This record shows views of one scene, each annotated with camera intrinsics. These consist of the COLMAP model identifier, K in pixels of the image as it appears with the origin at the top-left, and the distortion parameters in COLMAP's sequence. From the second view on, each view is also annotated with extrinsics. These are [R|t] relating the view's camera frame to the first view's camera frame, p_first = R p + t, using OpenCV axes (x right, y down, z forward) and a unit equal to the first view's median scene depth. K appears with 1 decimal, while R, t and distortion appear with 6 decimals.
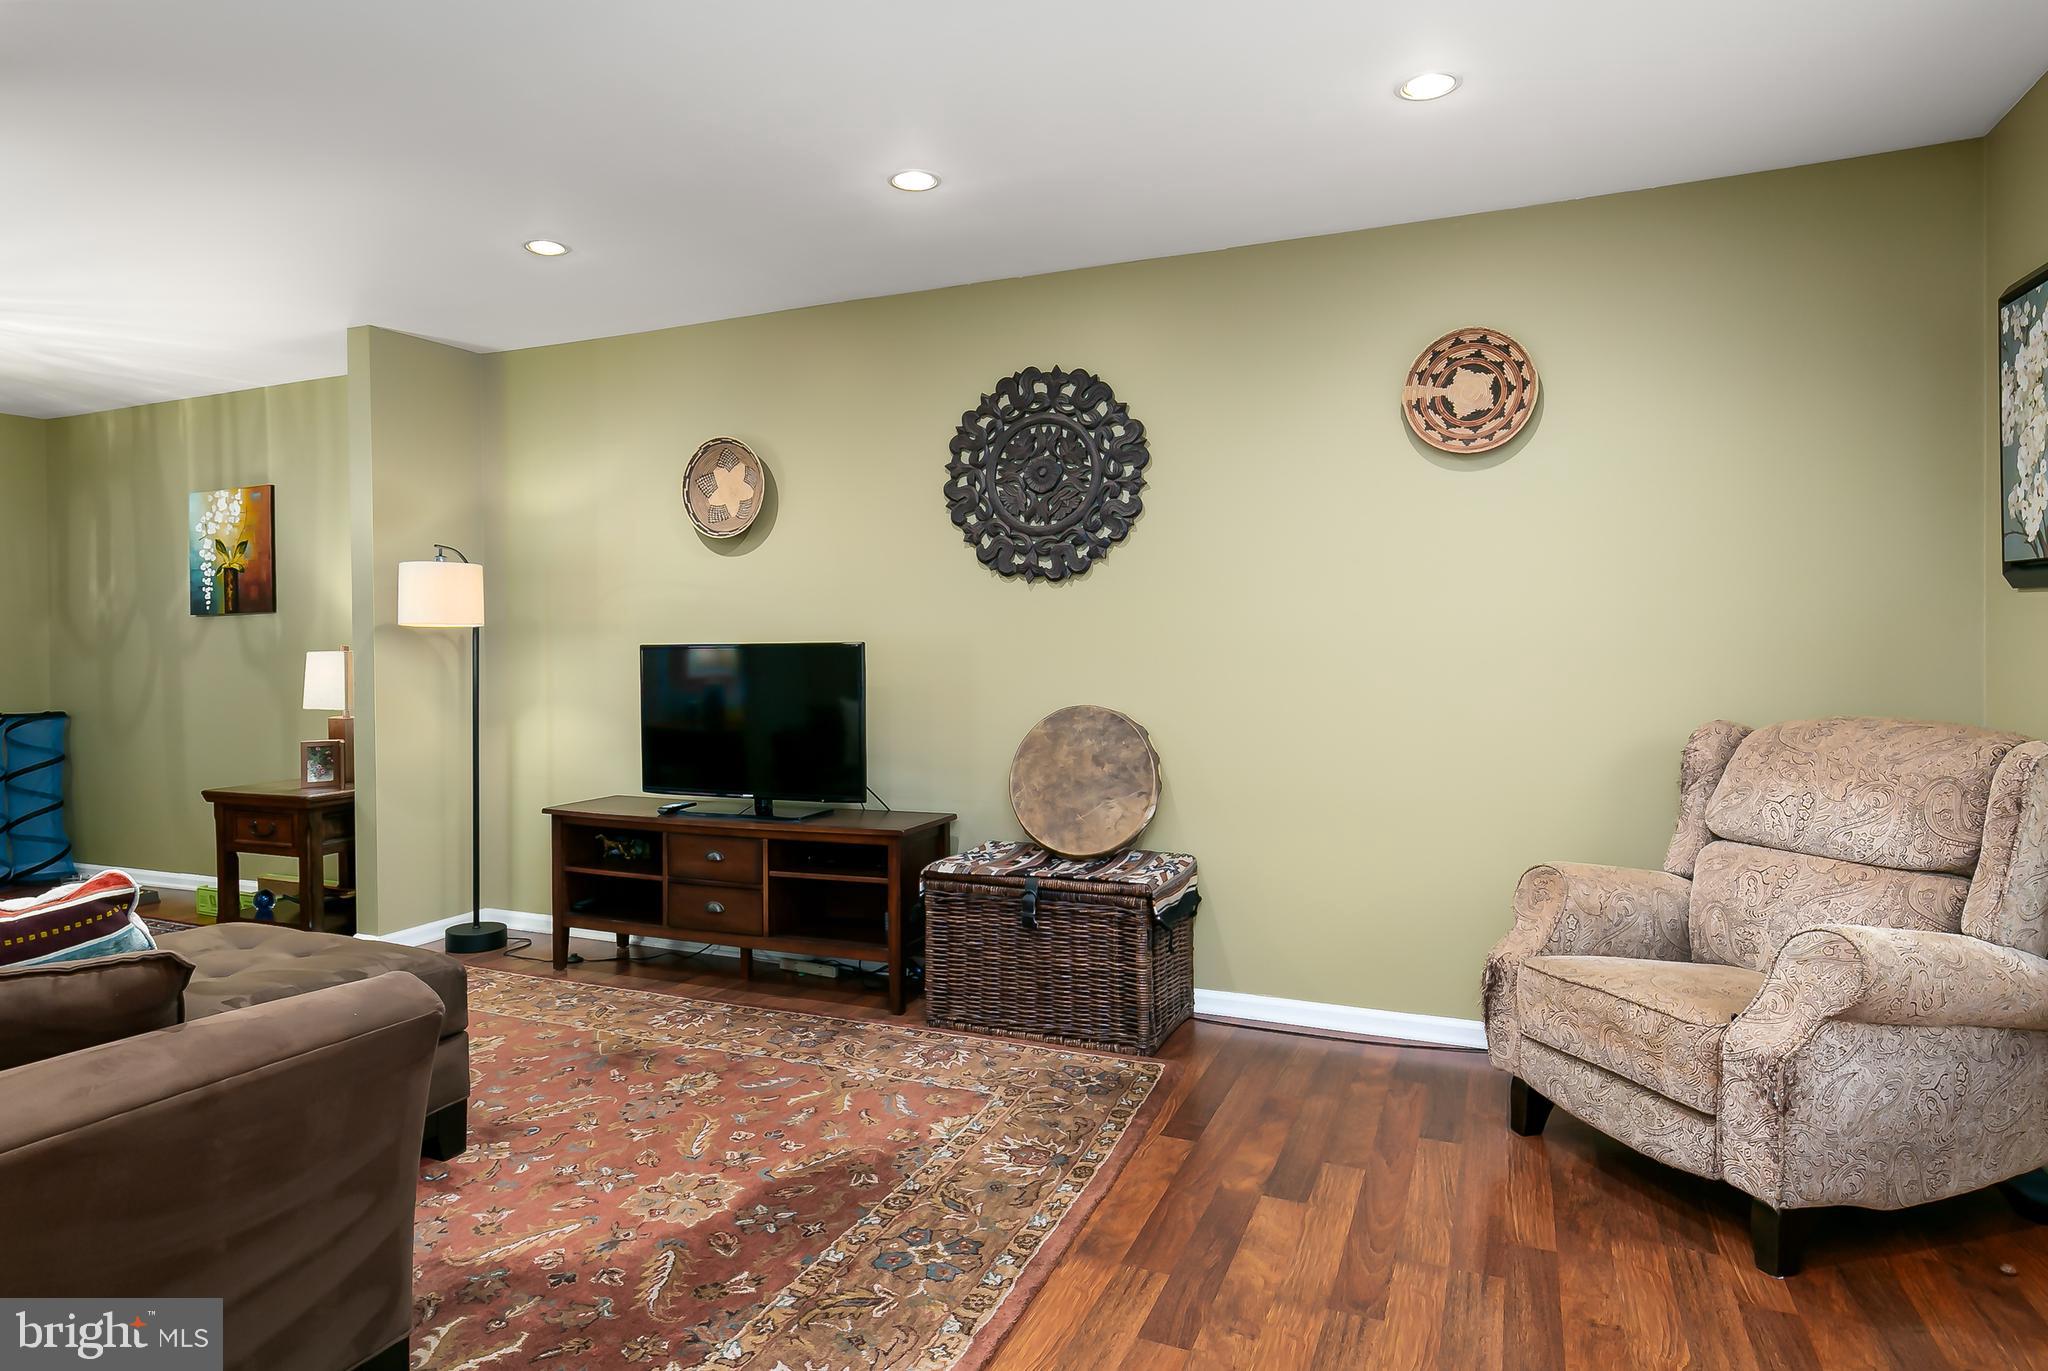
lens RADIAL K [[1183.1, 0, 987.0], [0, 1183.1, 655.0], [0, 0, 1]] dist [-0.002566, 0.001789]
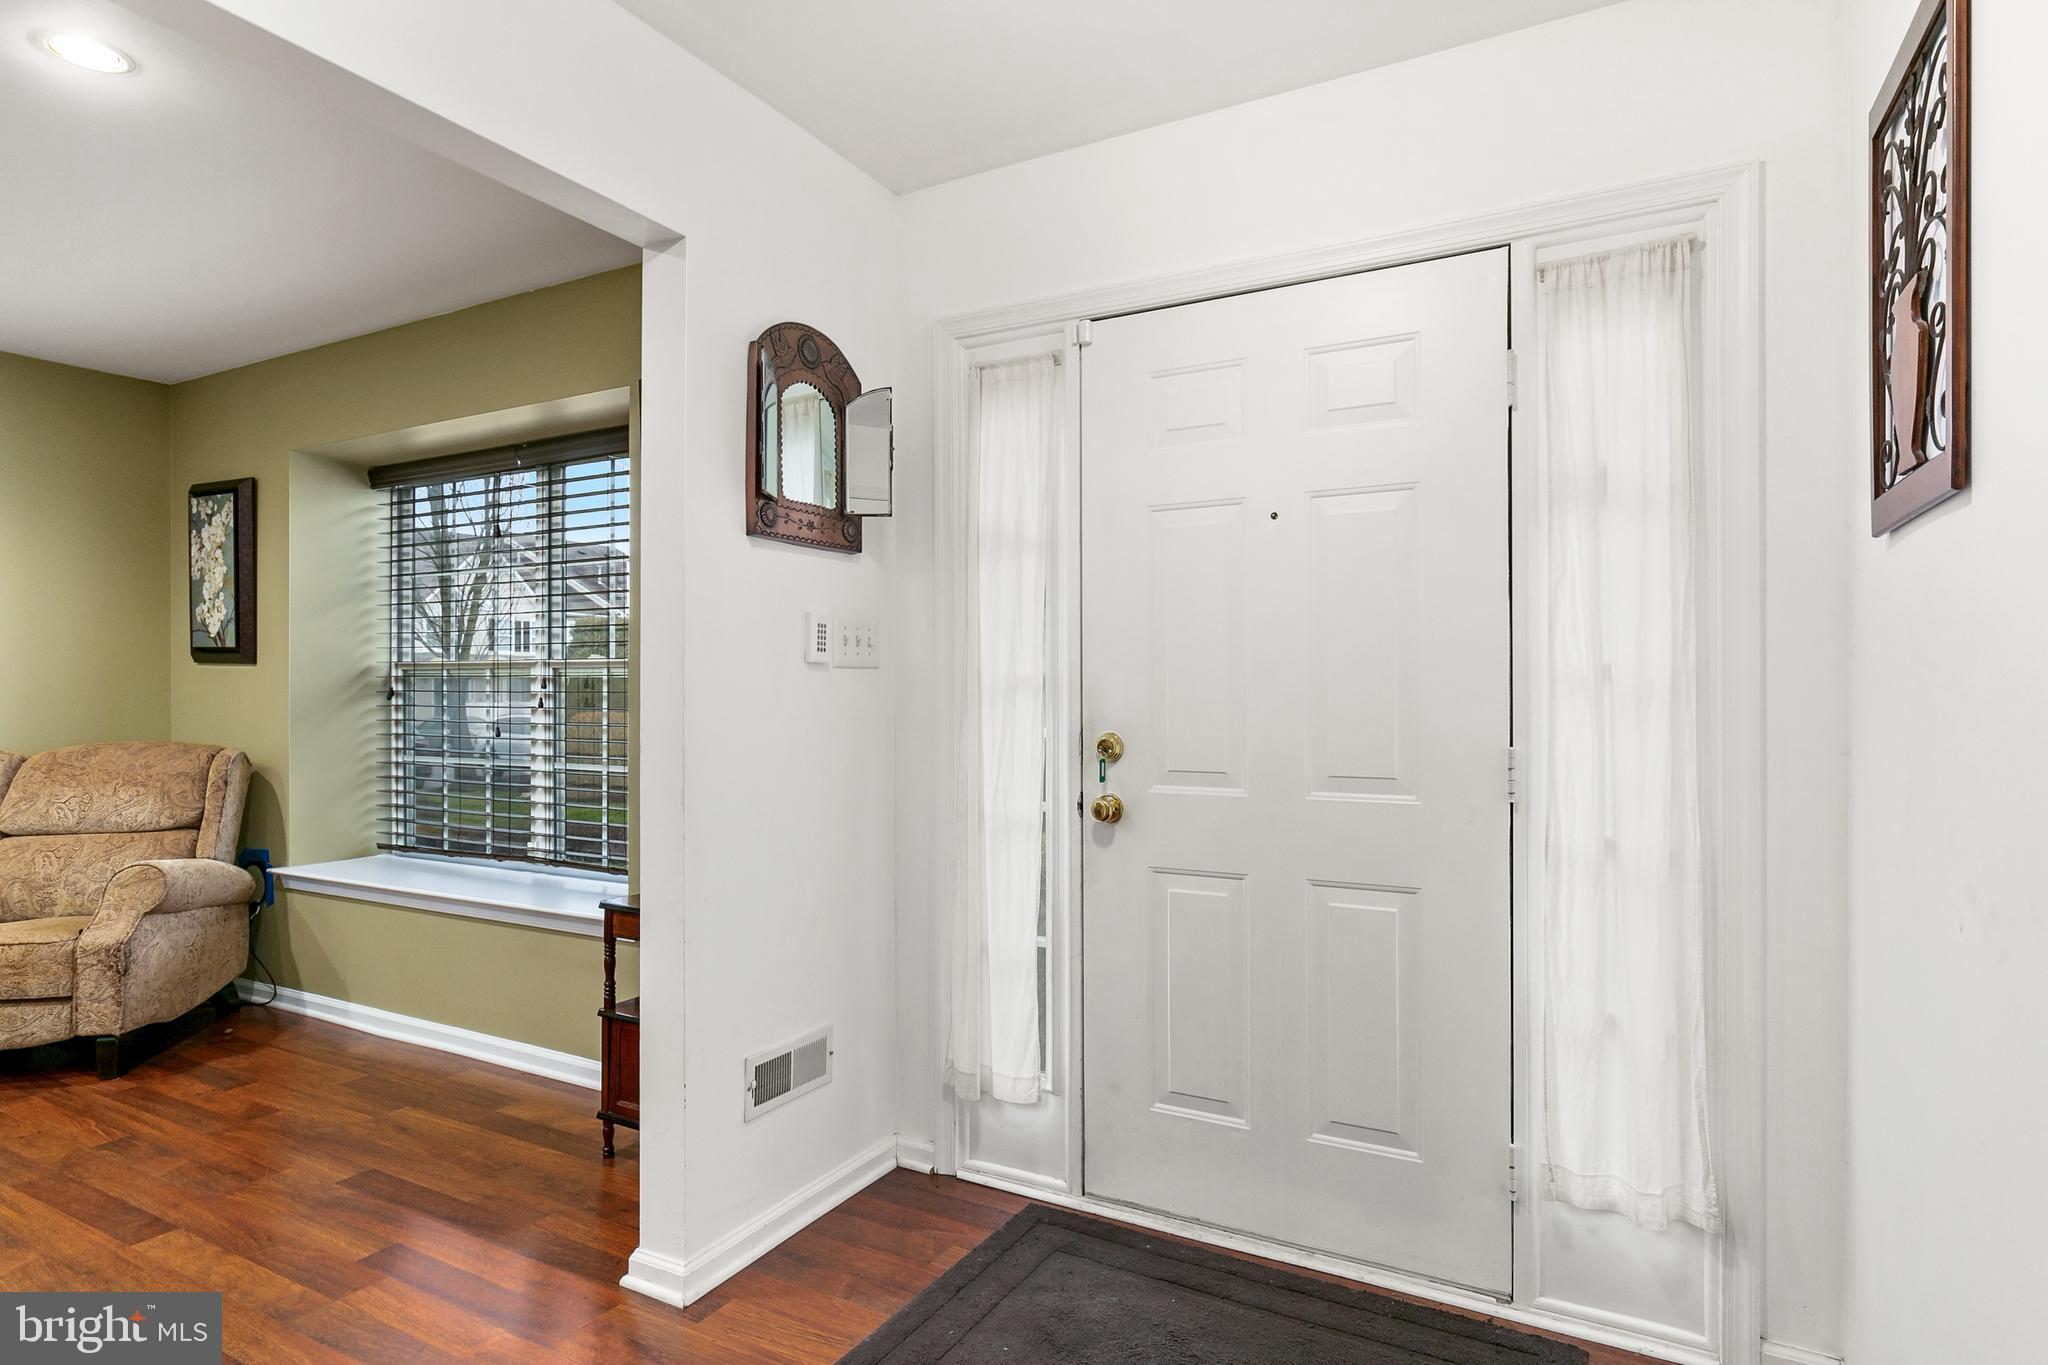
lens RADIAL K [[1094.5, 0, 1036.0], [0, 1094.5, 685.9], [0, 0, 1]] dist [0.000817, -0.001737]
pose [[0.077054, 0.007314, 0.997000, -0.656954], [0.010717, 0.999909, -0.008163, 0.002942], [-0.996969, 0.011314, 0.076969, -0.351260]]
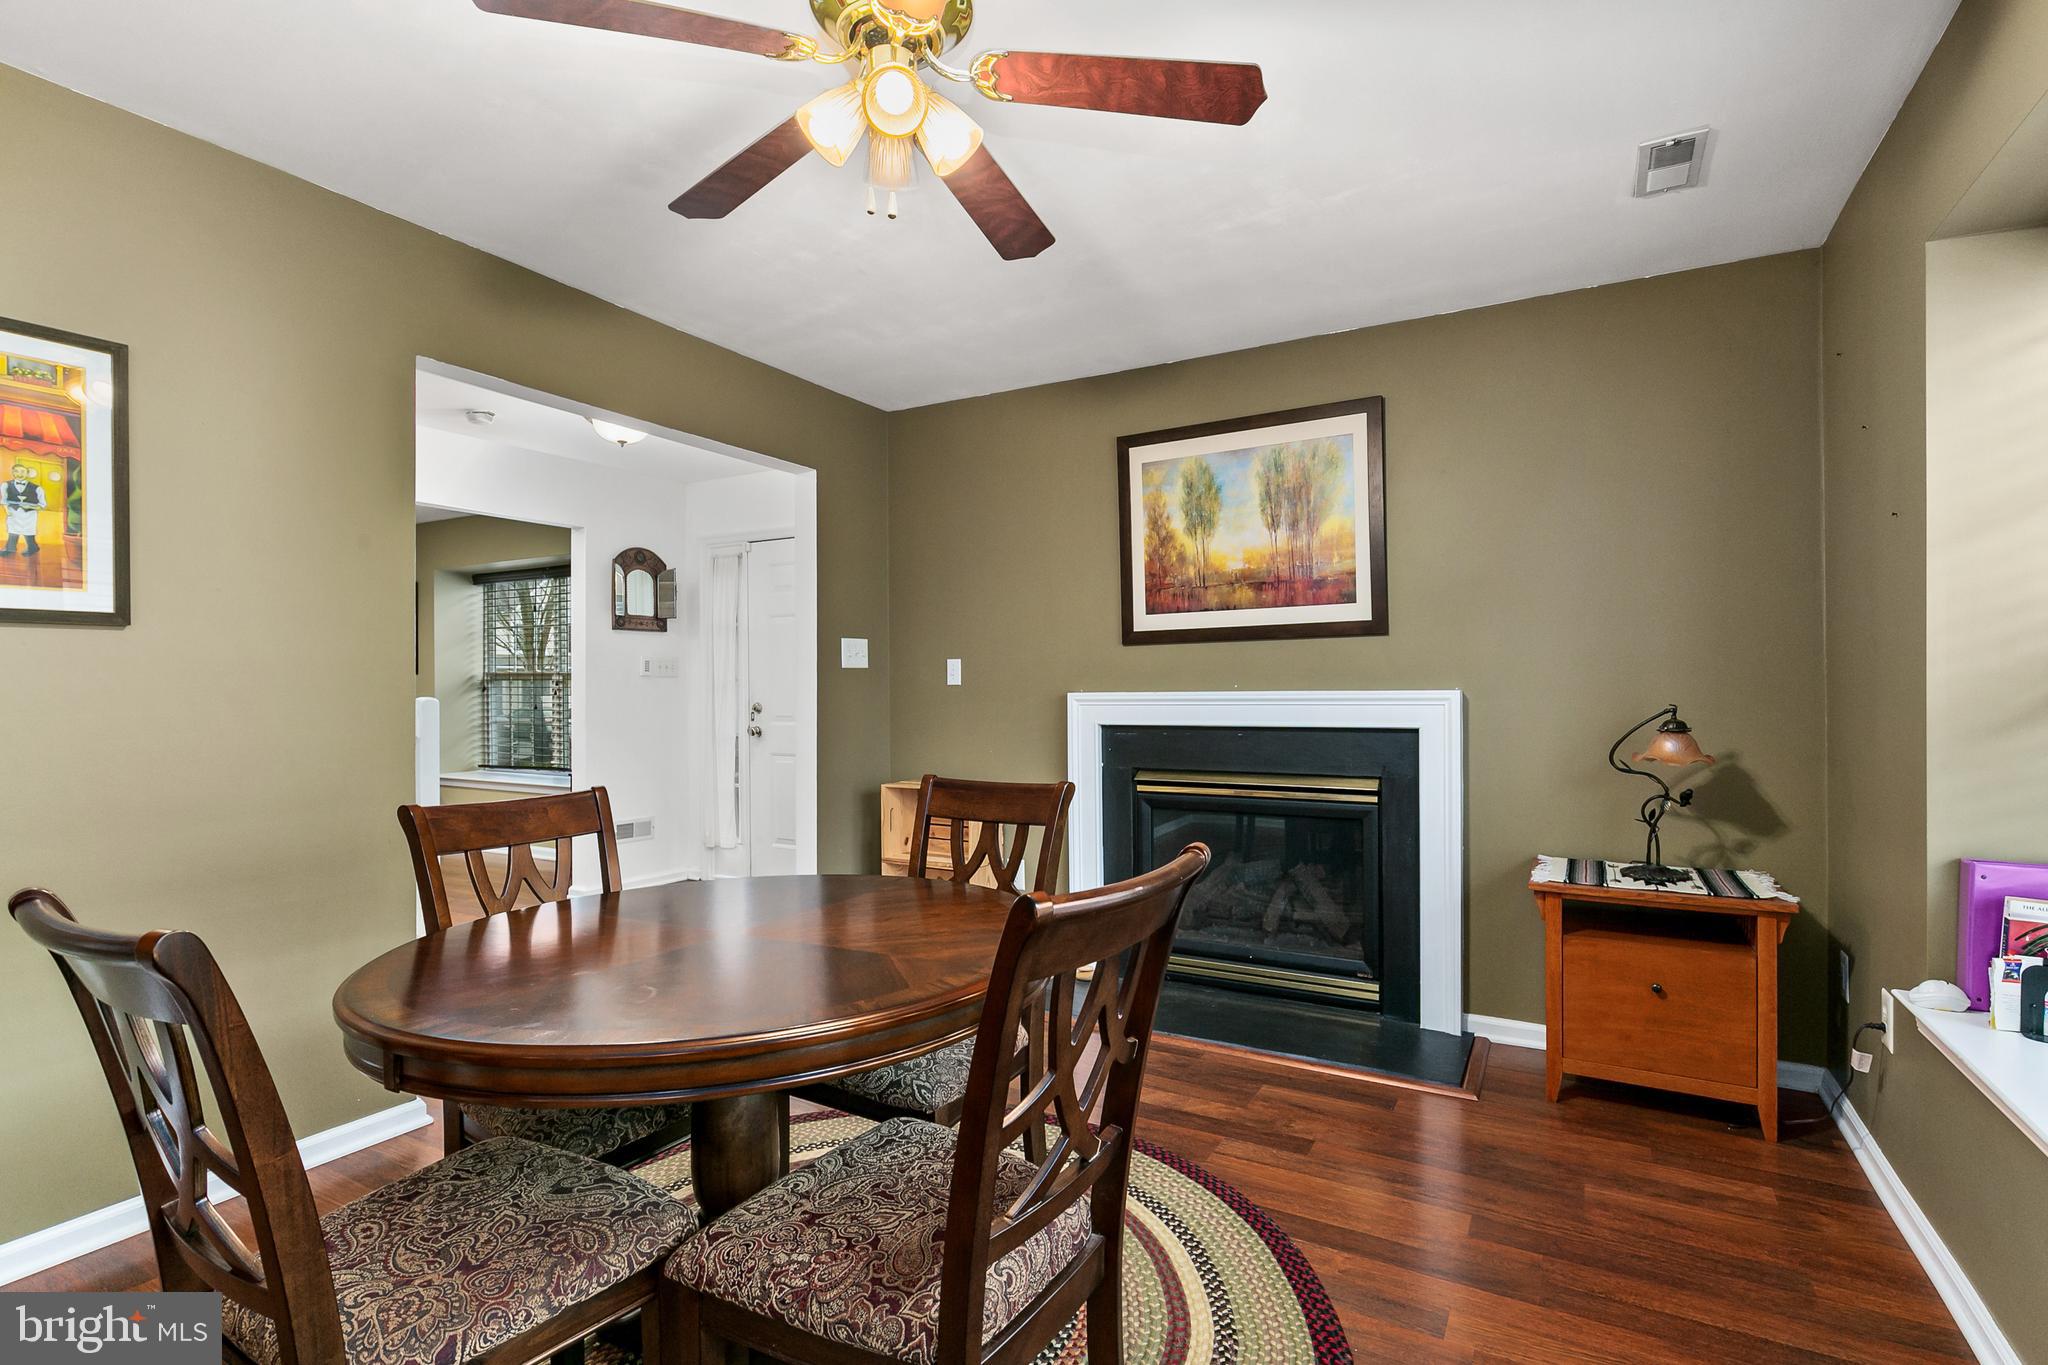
lens RADIAL K [[978.2, 0, 1026.6], [0, 978.2, 678.8], [0, 0, 1]] dist [-0.003759, 0.000606]
pose [[0.103181, 0.001566, 0.994661, -1.869627], [0.020023, 0.999793, -0.003651, 0.004247], [-0.994461, 0.020292, 0.103128, -1.198612]]
